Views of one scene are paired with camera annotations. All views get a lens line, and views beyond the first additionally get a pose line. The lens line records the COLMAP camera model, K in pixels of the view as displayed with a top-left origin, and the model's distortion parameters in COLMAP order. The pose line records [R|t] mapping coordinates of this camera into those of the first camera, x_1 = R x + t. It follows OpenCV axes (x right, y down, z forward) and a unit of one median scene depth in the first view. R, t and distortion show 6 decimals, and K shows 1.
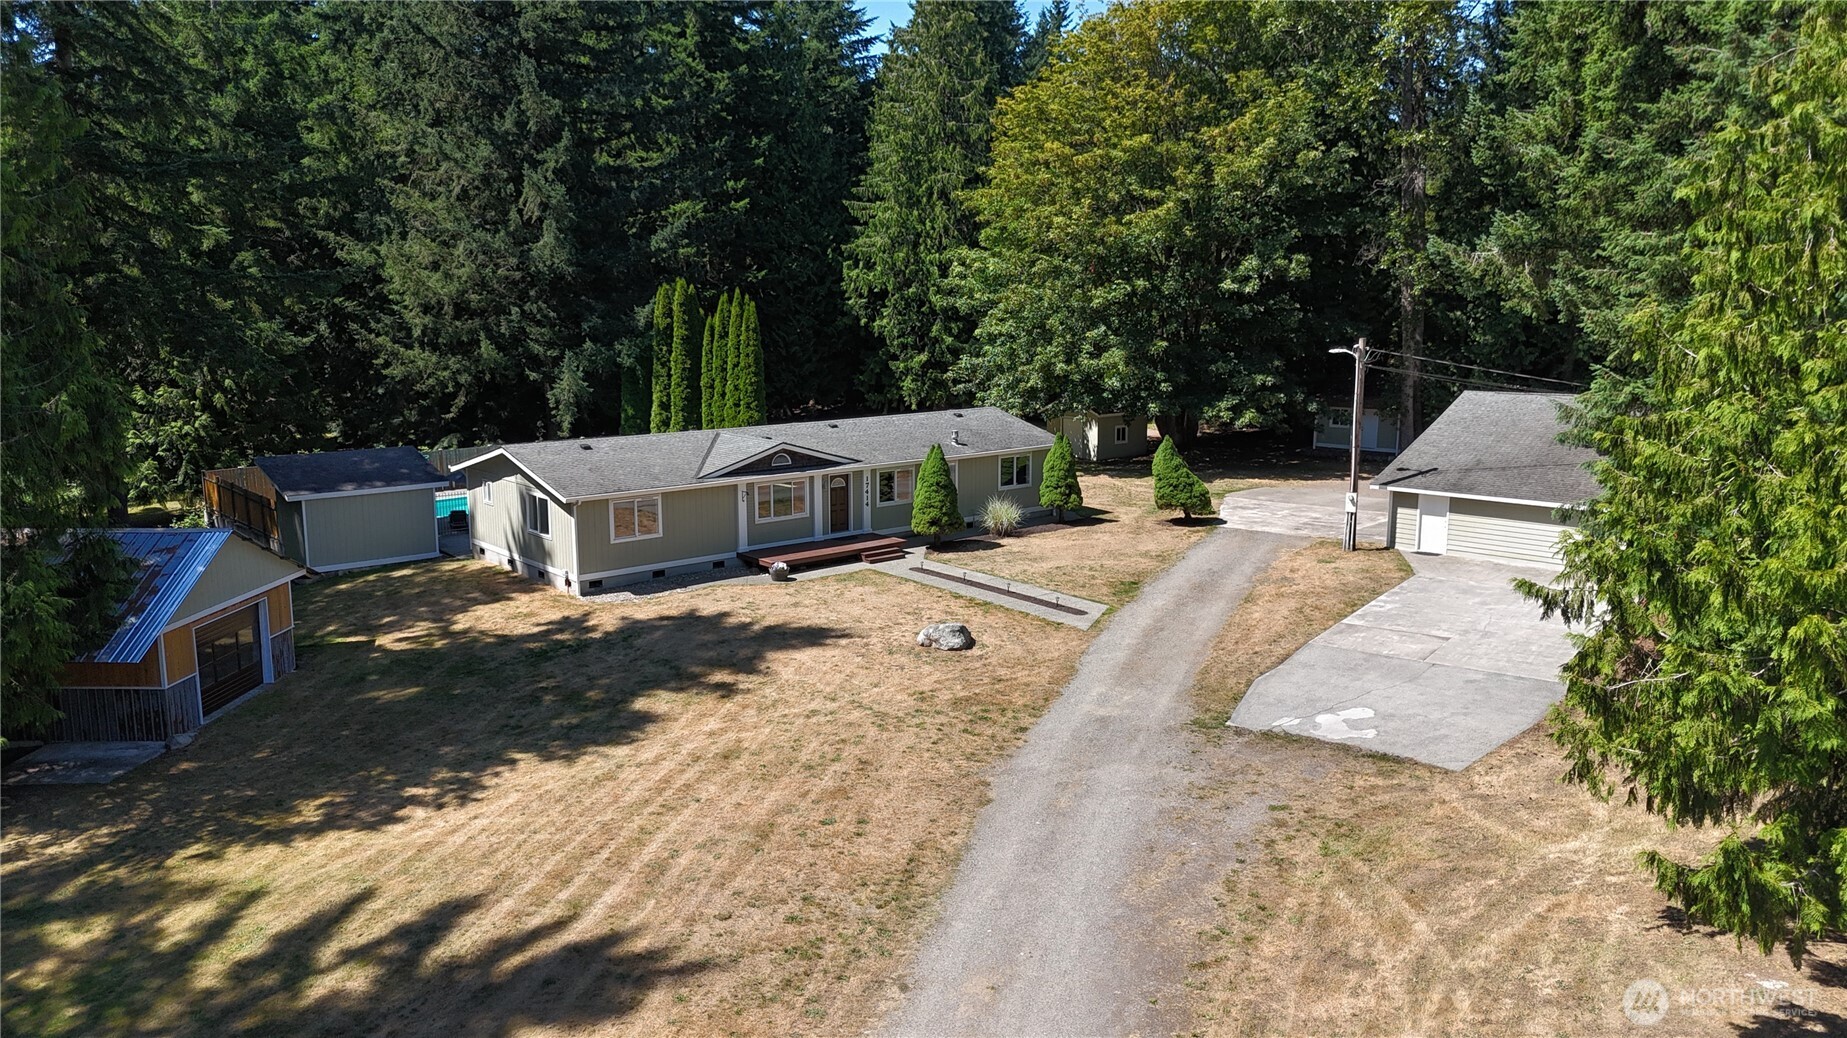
lens RADIAL K [[1336.0, 0, 923.5], [0, 1336.0, 519.0], [0, 0, 1]] dist [0.072663, -0.064953]
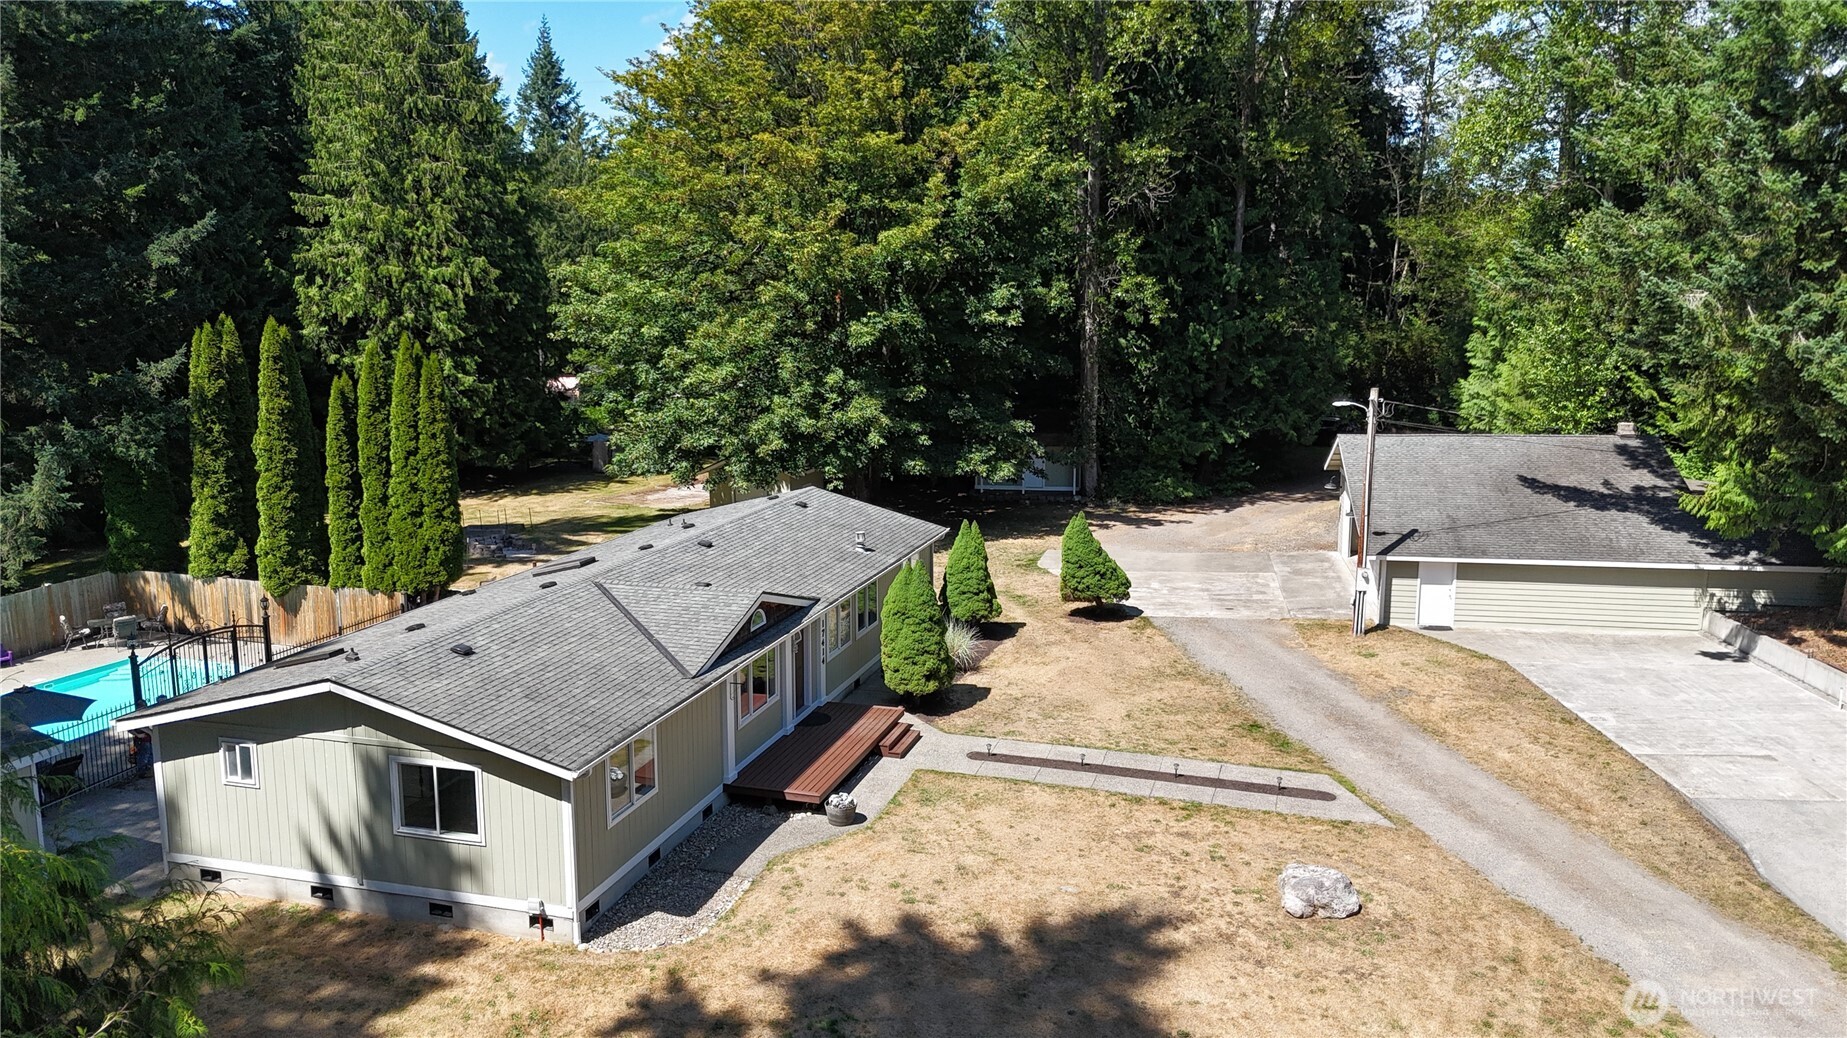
lens RADIAL K [[1336.0, 0, 923.5], [0, 1336.0, 519.0], [0, 0, 1]] dist [0.072663, -0.064953]
pose [[0.835940, -0.095809, 0.540394, -0.284891], [0.096639, 0.994956, 0.026910, -0.076281], [-0.540246, 0.029728, 0.840982, 0.321875]]
